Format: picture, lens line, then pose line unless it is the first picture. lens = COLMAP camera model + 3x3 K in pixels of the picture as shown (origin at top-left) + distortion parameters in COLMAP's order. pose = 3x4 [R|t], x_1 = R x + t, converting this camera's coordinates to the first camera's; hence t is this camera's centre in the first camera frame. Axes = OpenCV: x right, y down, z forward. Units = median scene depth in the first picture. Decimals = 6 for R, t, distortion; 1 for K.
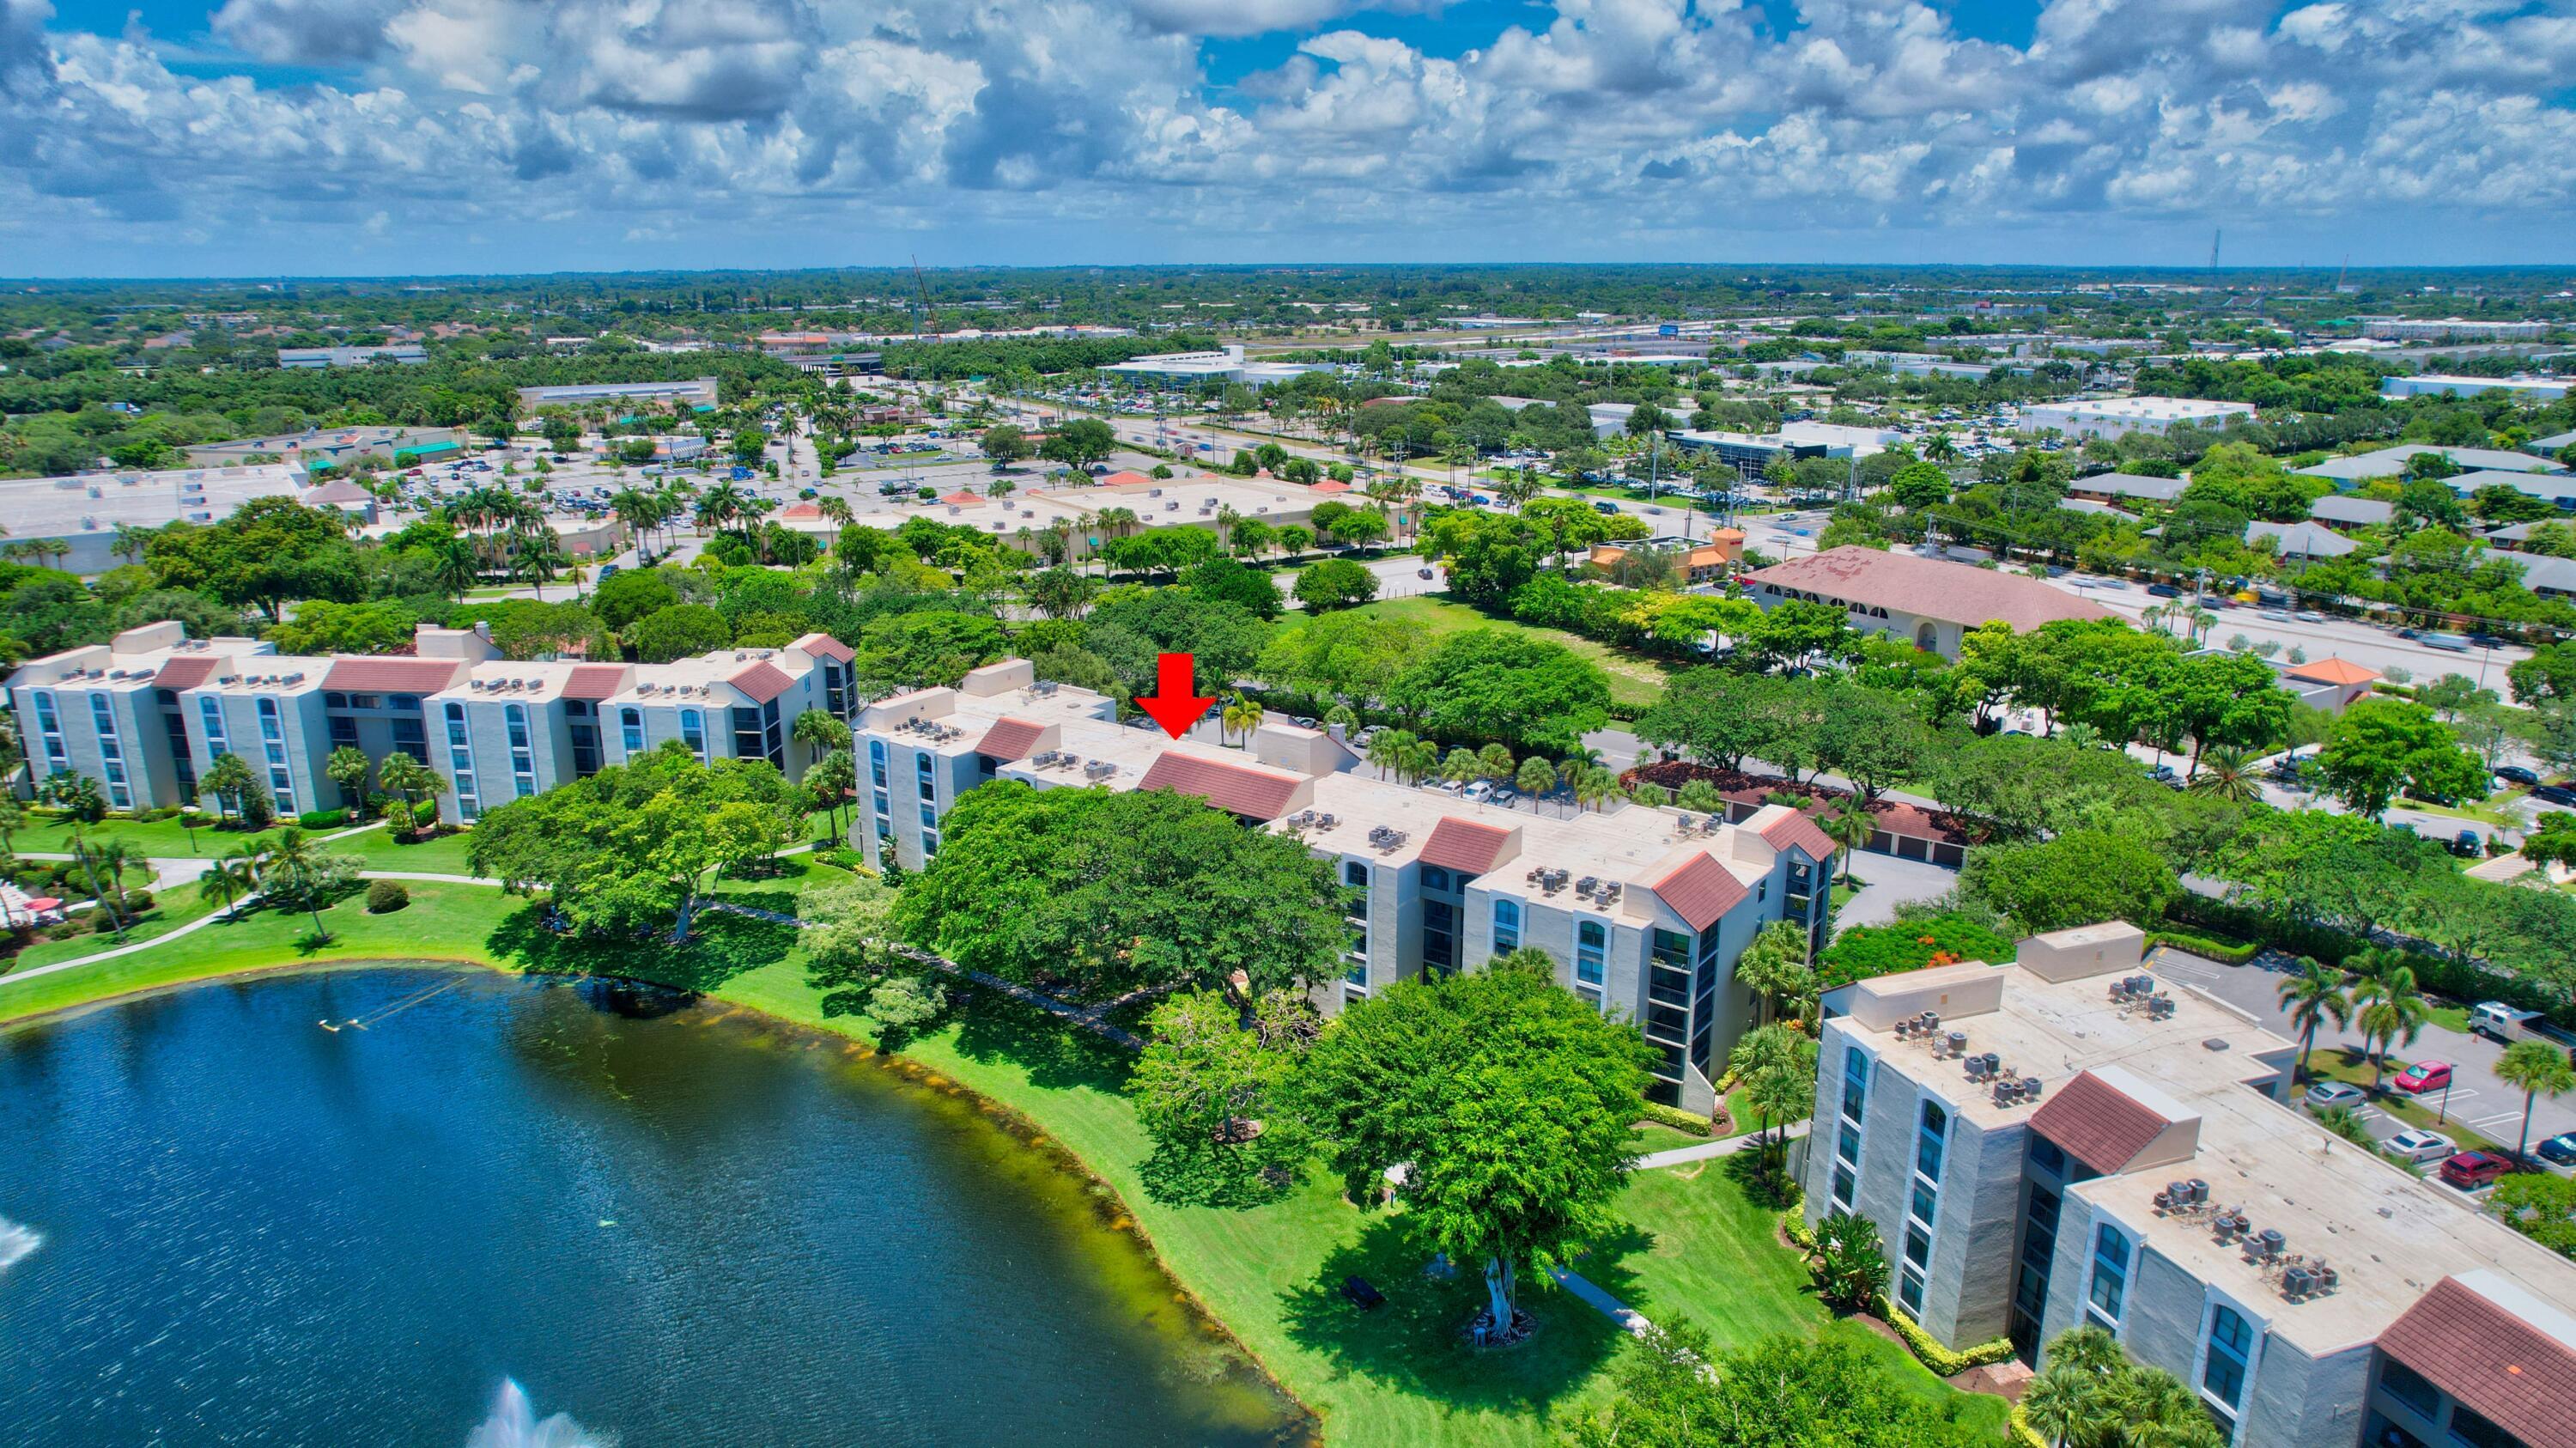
lens RADIAL K [[1638.0, 0, 1288.0], [0, 1638.0, 724.0], [0, 0, 1]] dist [-0.074783, 0.061086]
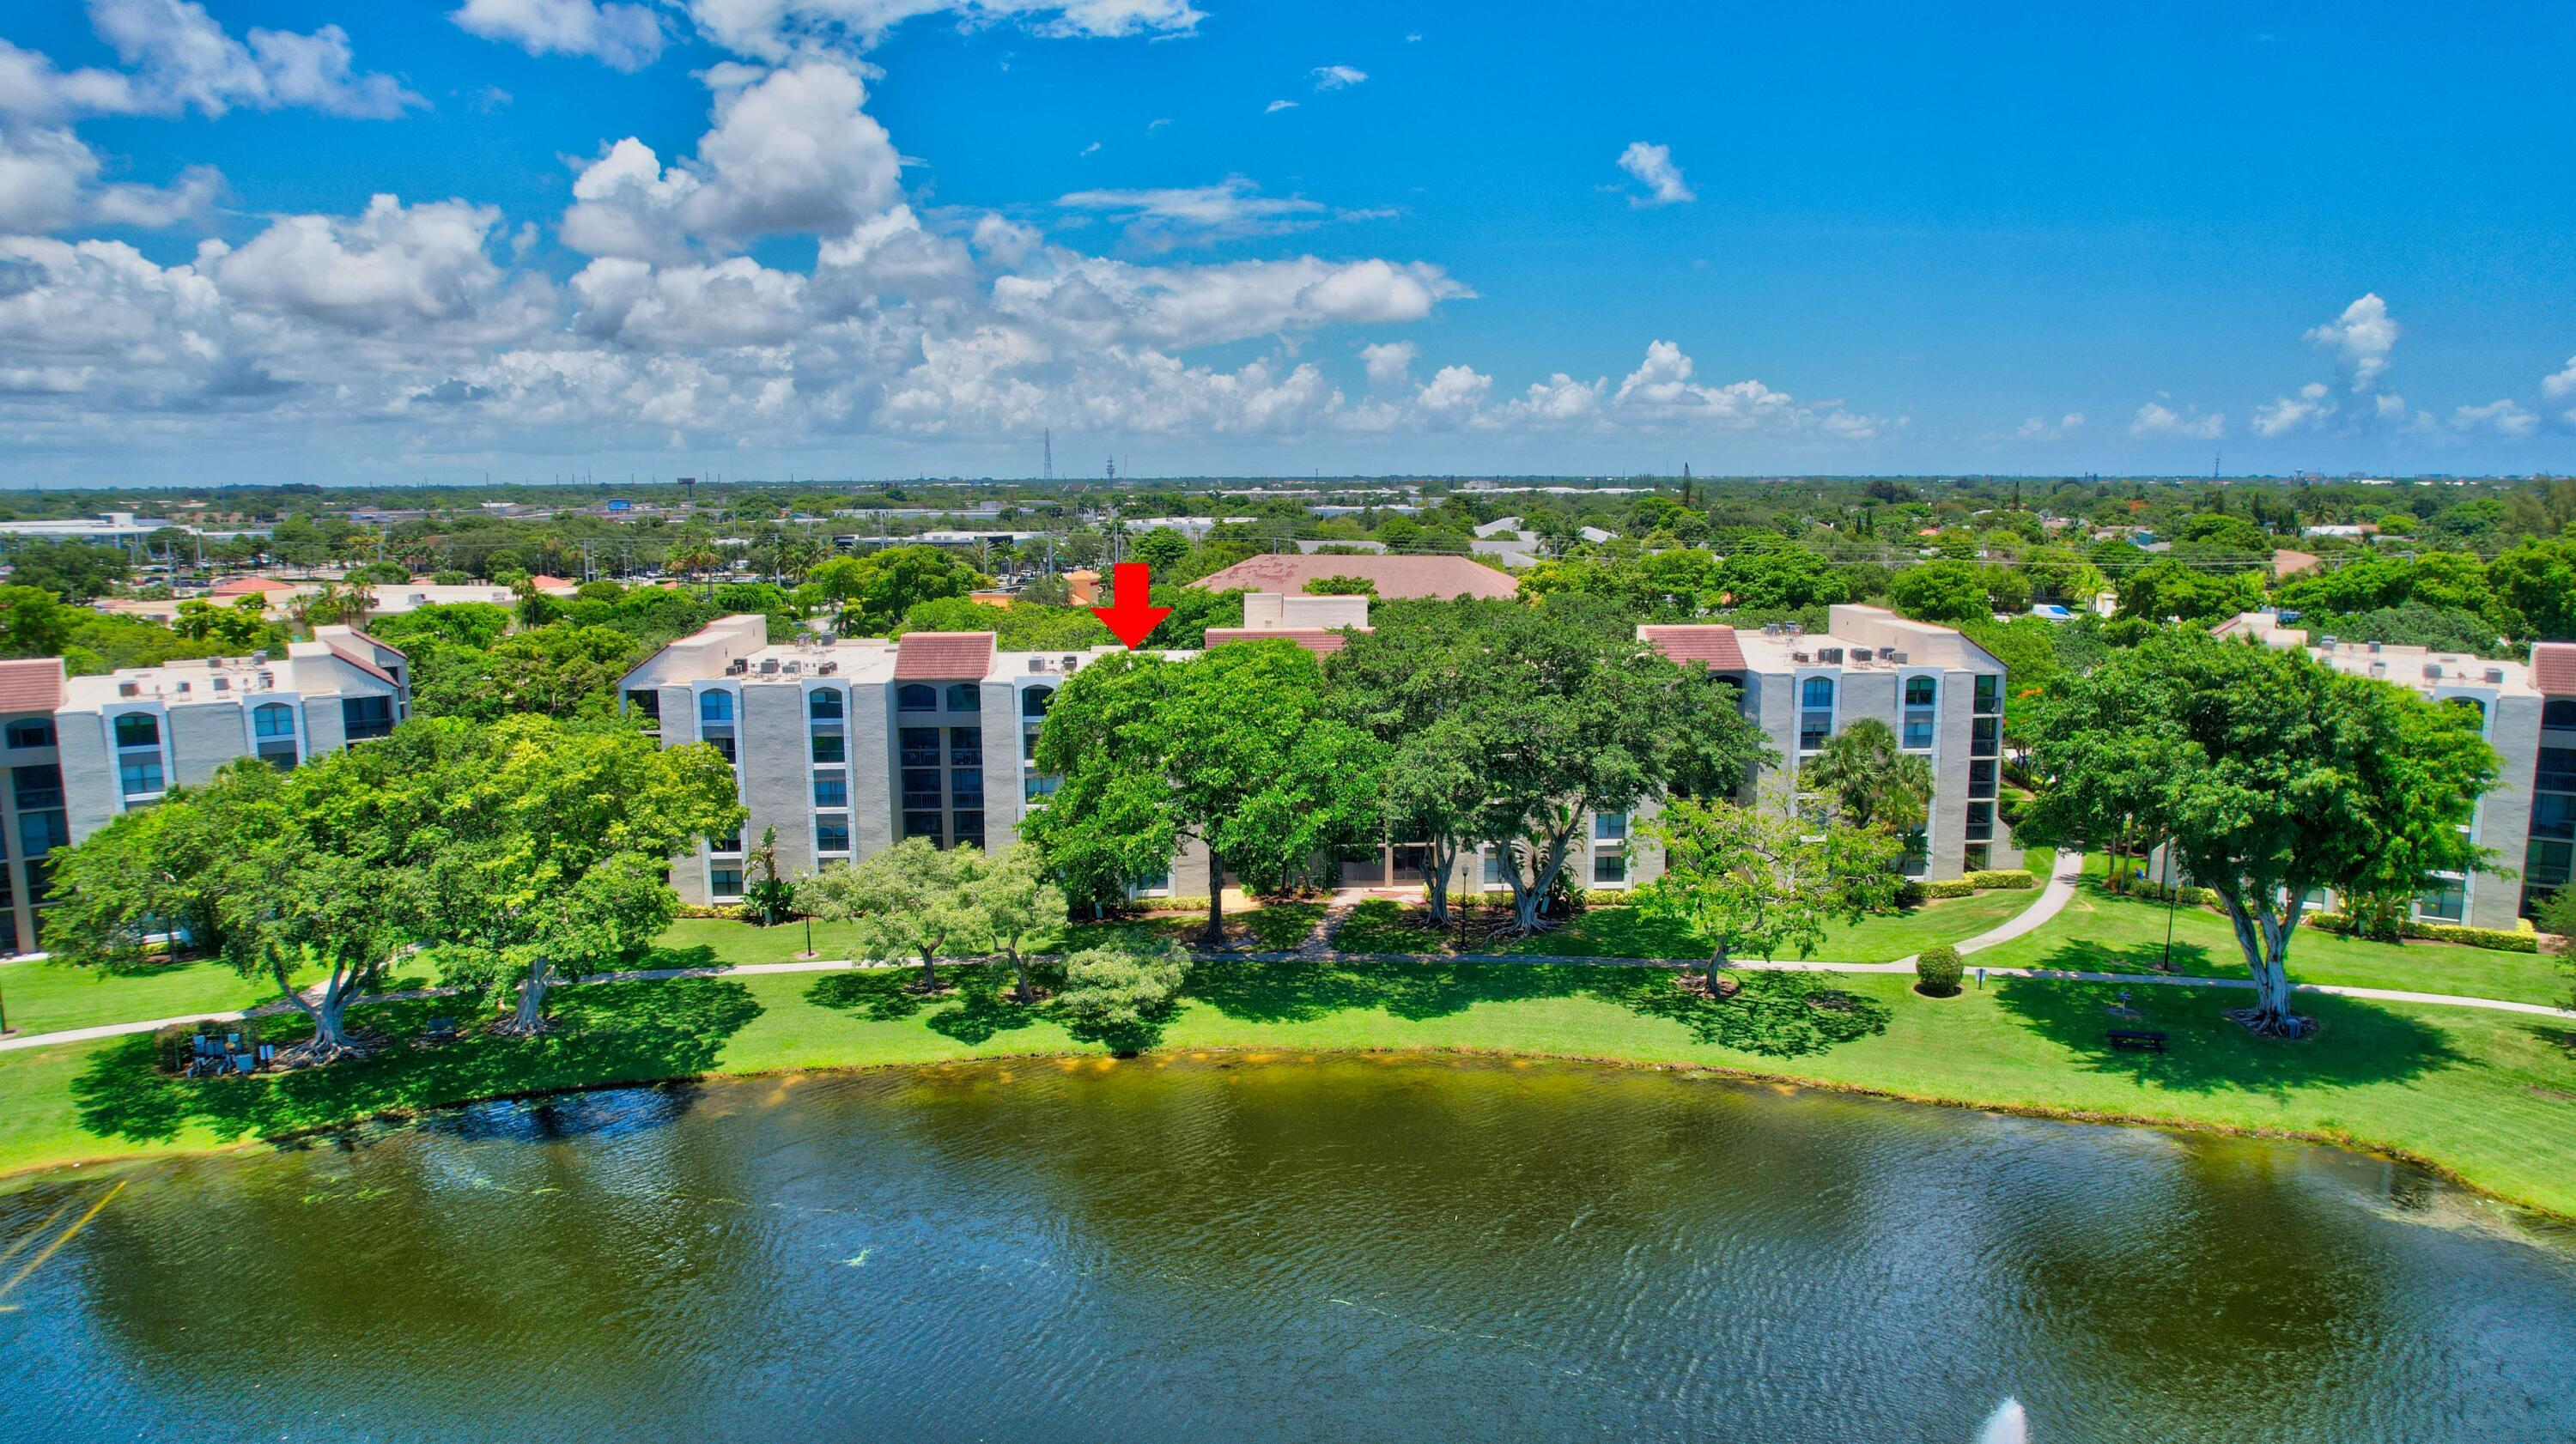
lens RADIAL K [[1648.7, 0, 1288.0], [0, 1648.7, 722.0], [0, 0, 1]] dist [-0.080177, 0.069167]
pose [[0.773716, -0.091962, 0.626823, -0.674433], [0.175313, 0.981851, -0.072348, 0.151828], [-0.608794, 0.165867, 0.775795, 0.517024]]
